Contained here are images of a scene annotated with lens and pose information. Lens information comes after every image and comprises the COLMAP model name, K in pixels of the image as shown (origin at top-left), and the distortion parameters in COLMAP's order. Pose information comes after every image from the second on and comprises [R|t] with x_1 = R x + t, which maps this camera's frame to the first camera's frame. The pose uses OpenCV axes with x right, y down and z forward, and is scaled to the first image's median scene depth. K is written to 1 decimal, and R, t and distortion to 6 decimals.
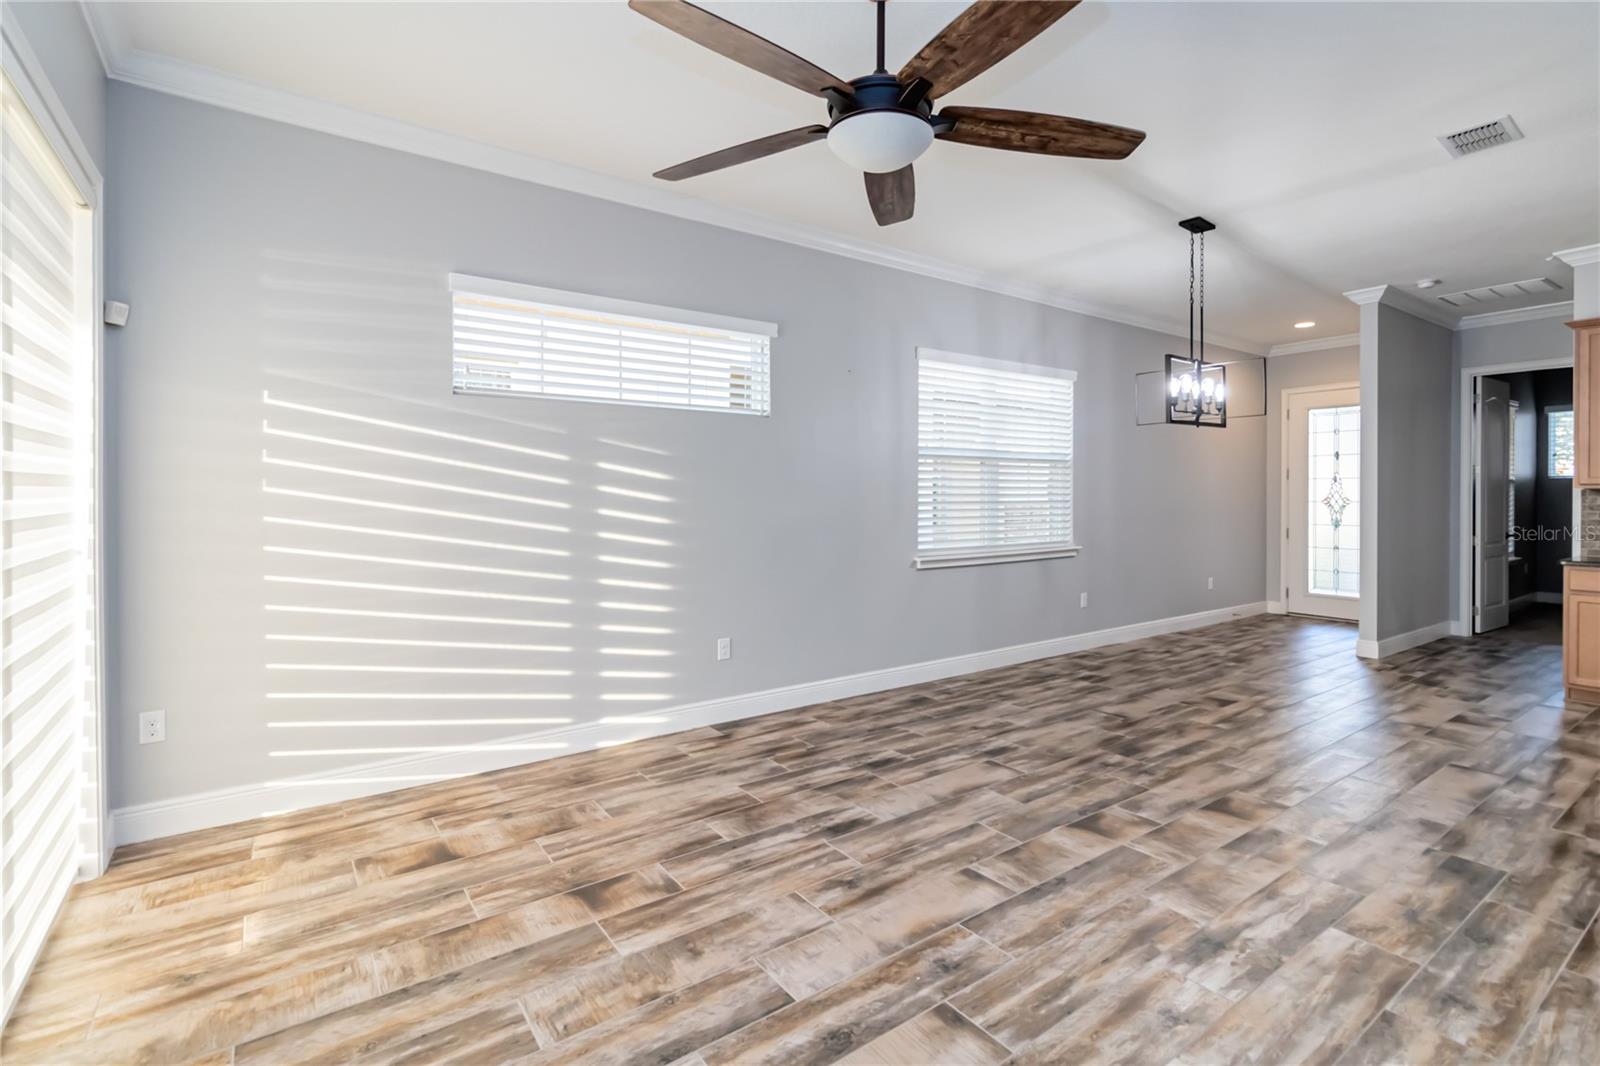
lens RADIAL K [[737.8, 0, 802.4], [0, 737.8, 506.2], [0, 0, 1]] dist [0.002761, 0.000021]
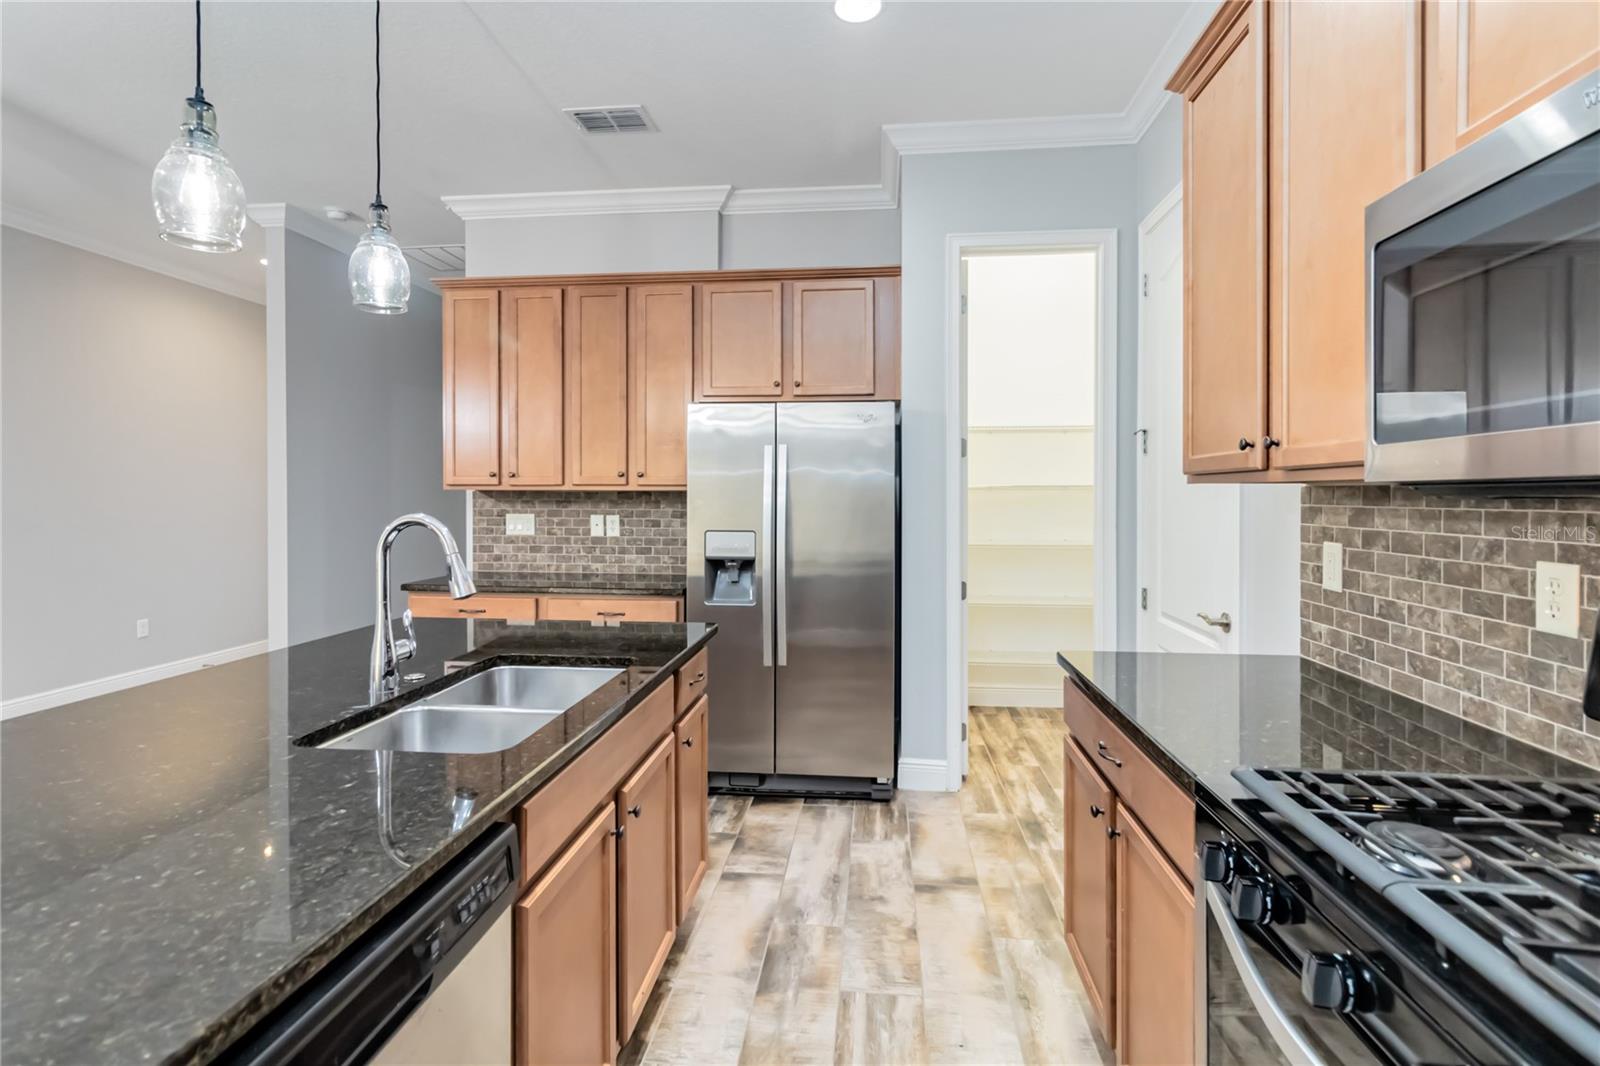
lens RADIAL K [[760.1, 0, 809.3], [0, 760.1, 499.9], [0, 0, 1]] dist [0.000535, 0.000407]
pose [[0.650882, -0.003326, 0.759172, 1.105680], [0.007421, 0.999970, -0.001982, -0.013559], [-0.759143, 0.006924, 0.650887, 0.269723]]
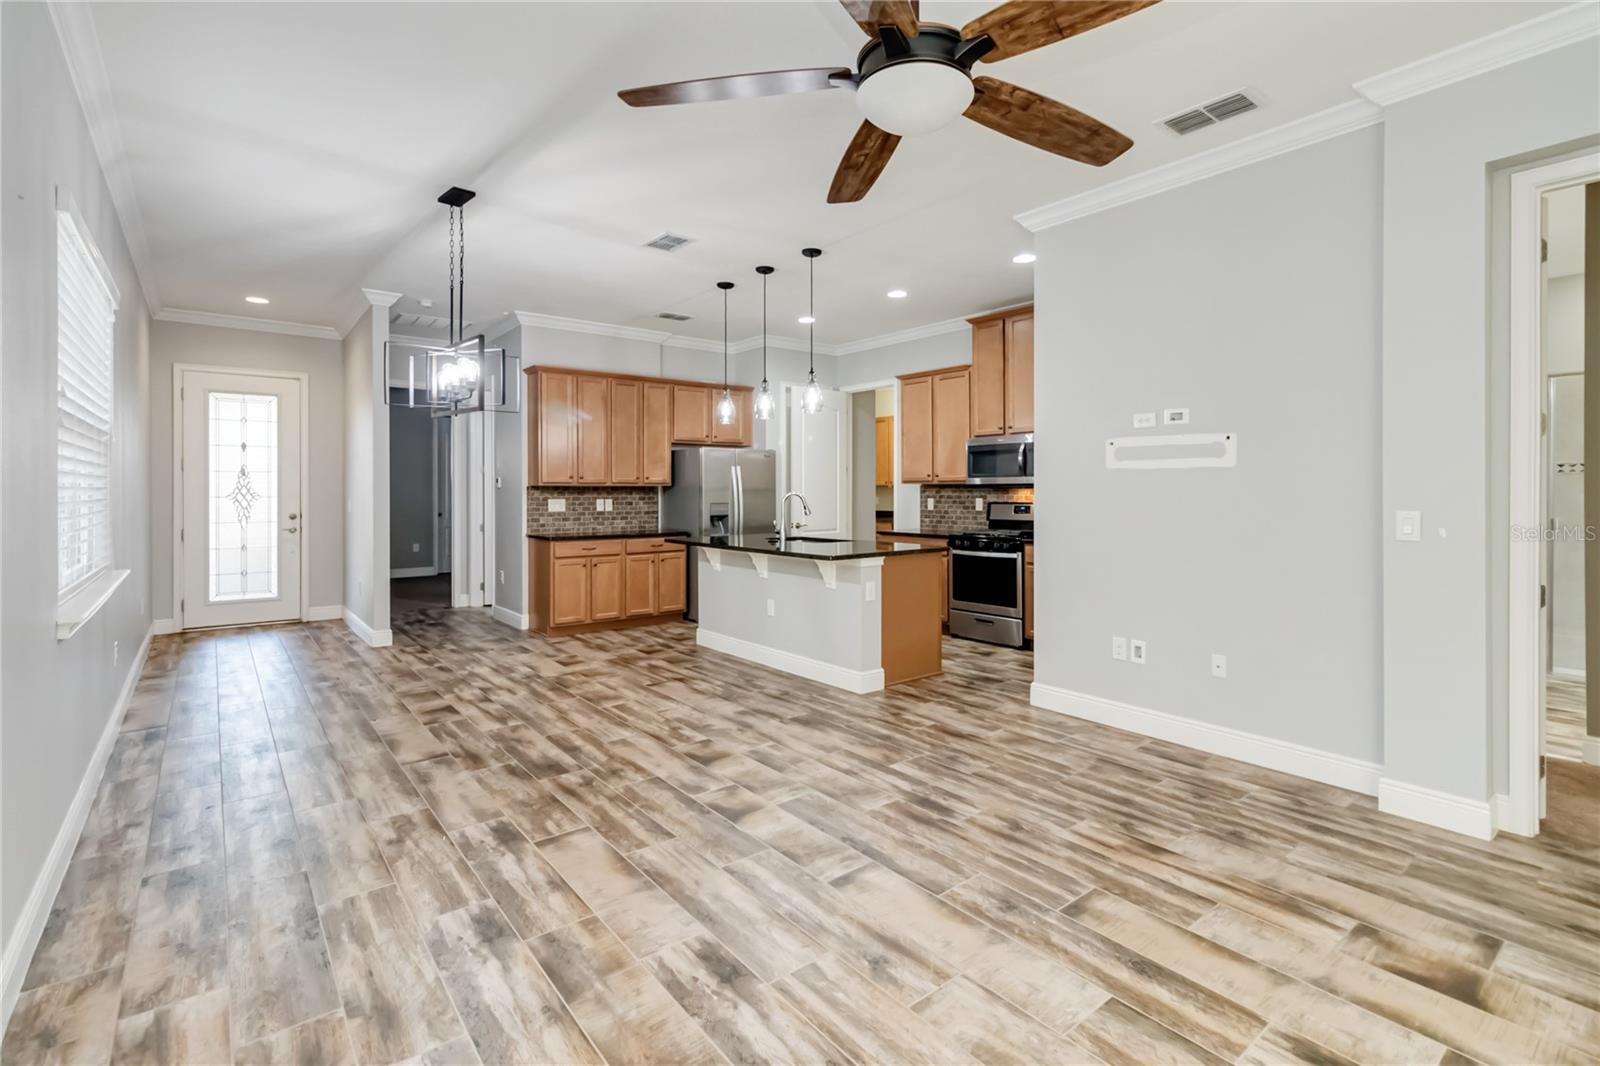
lens RADIAL K [[748.7, 0, 806.6], [0, 748.7, 490.5], [0, 0, 1]] dist [0.000044, 0.000492]
pose [[-0.056191, 0.001742, 0.998418, -0.629087], [0.014295, 0.999897, -0.000940, -0.008984], [-0.998318, 0.014220, -0.056210, 0.925715]]
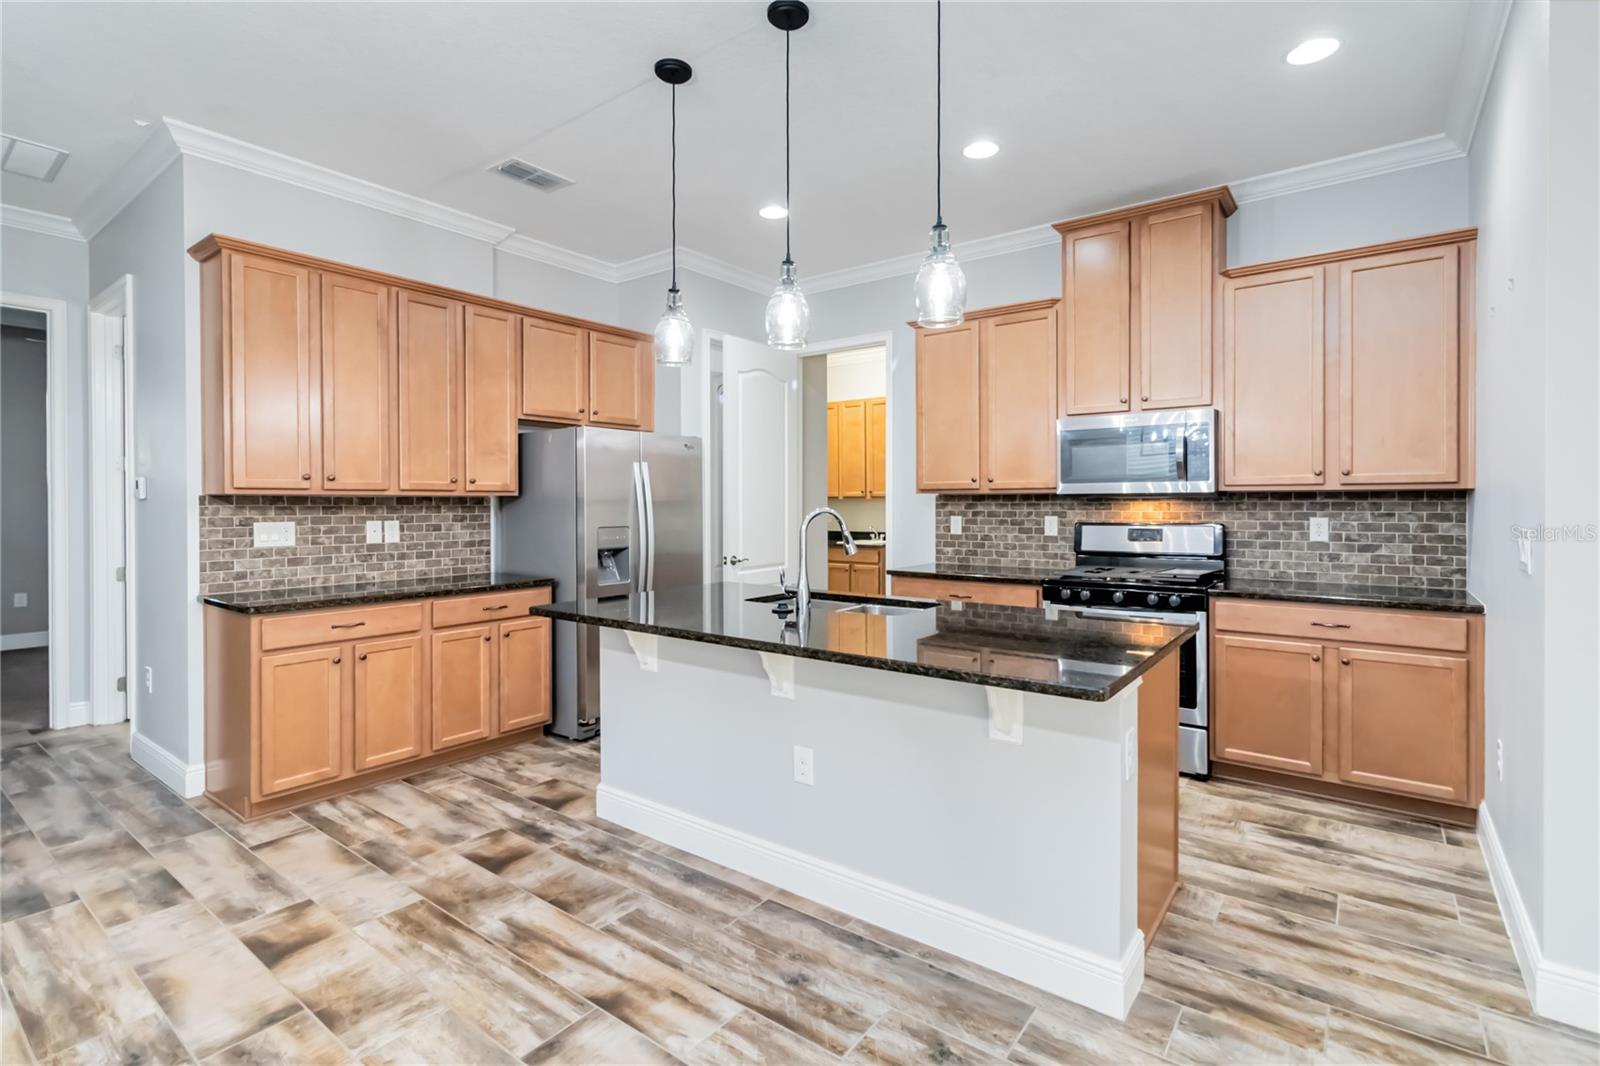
lens RADIAL K [[737.8, 0, 802.4], [0, 737.8, 506.2], [0, 0, 1]] dist [0.002761, 0.000021]
pose [[-0.314432, -0.002495, 0.949277, 0.443577], [0.015425, 0.999851, 0.007737, -0.015886], [-0.949155, 0.017075, -0.314347, 1.166303]]
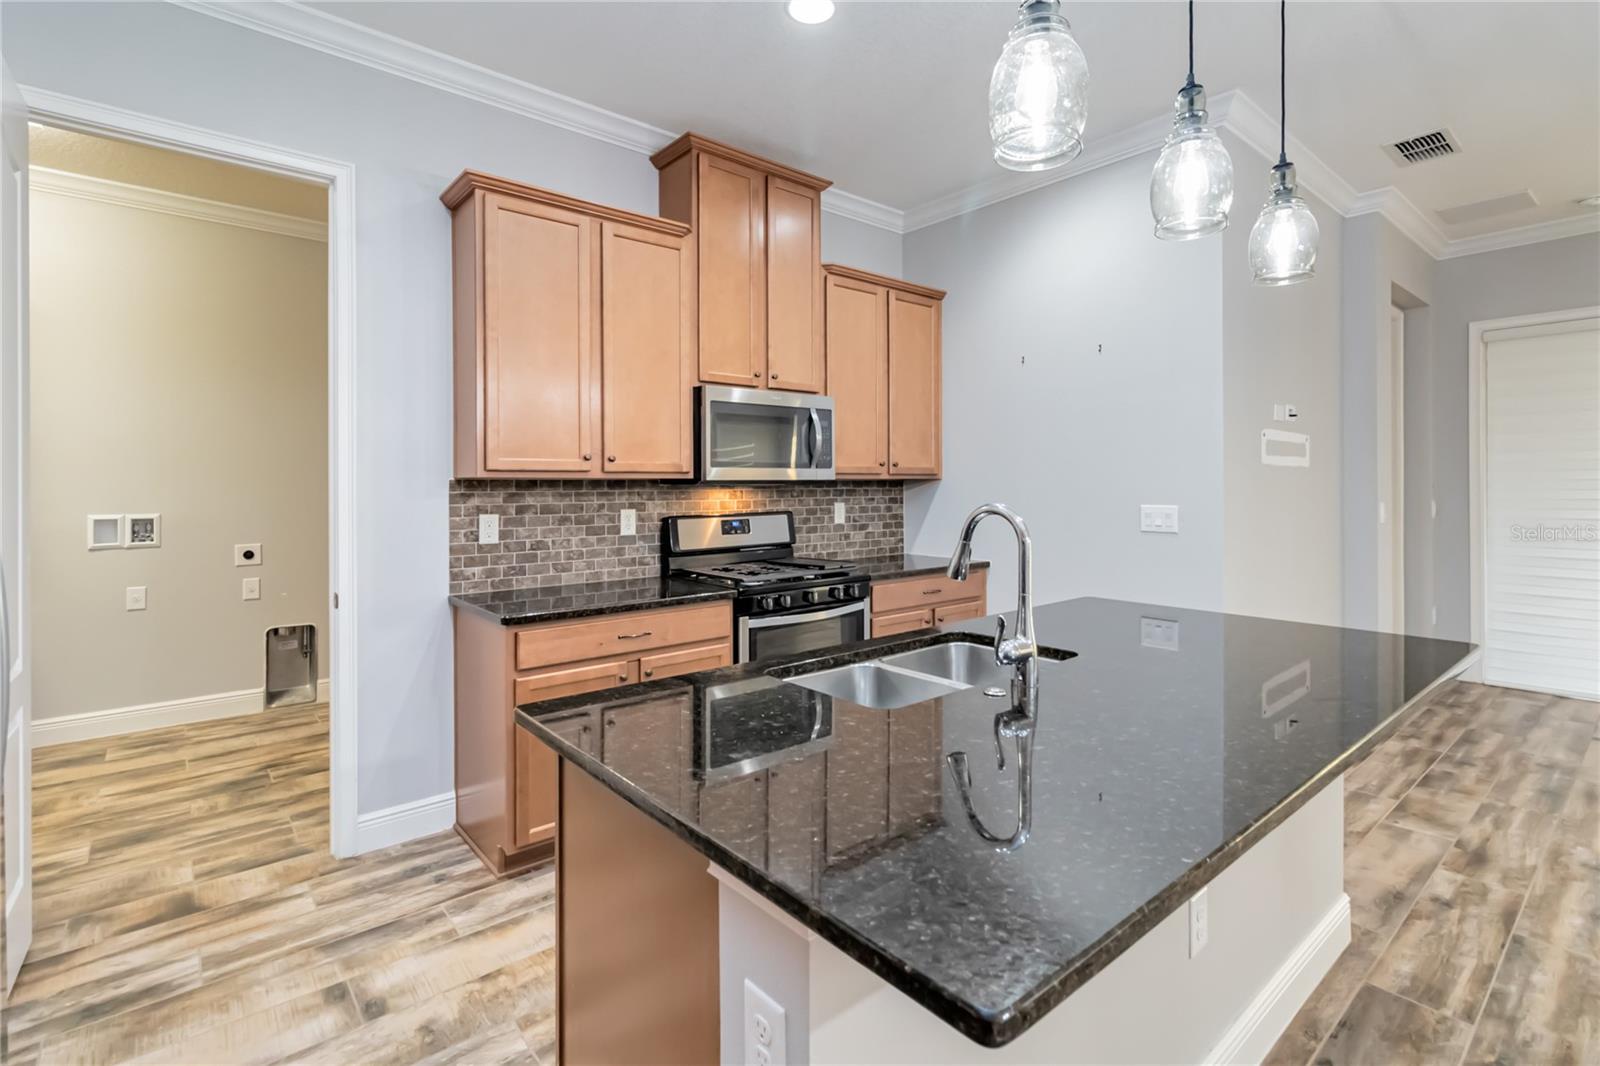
lens RADIAL K [[757.5, 0, 813.4], [0, 757.5, 479.6], [0, 0, 1]] dist [0.001489, 0.000966]
pose [[-0.995191, 0.004797, -0.097838, 1.521655], [0.004158, 0.999969, 0.006739, -0.028484], [0.097867, 0.006300, -0.995180, 1.399523]]
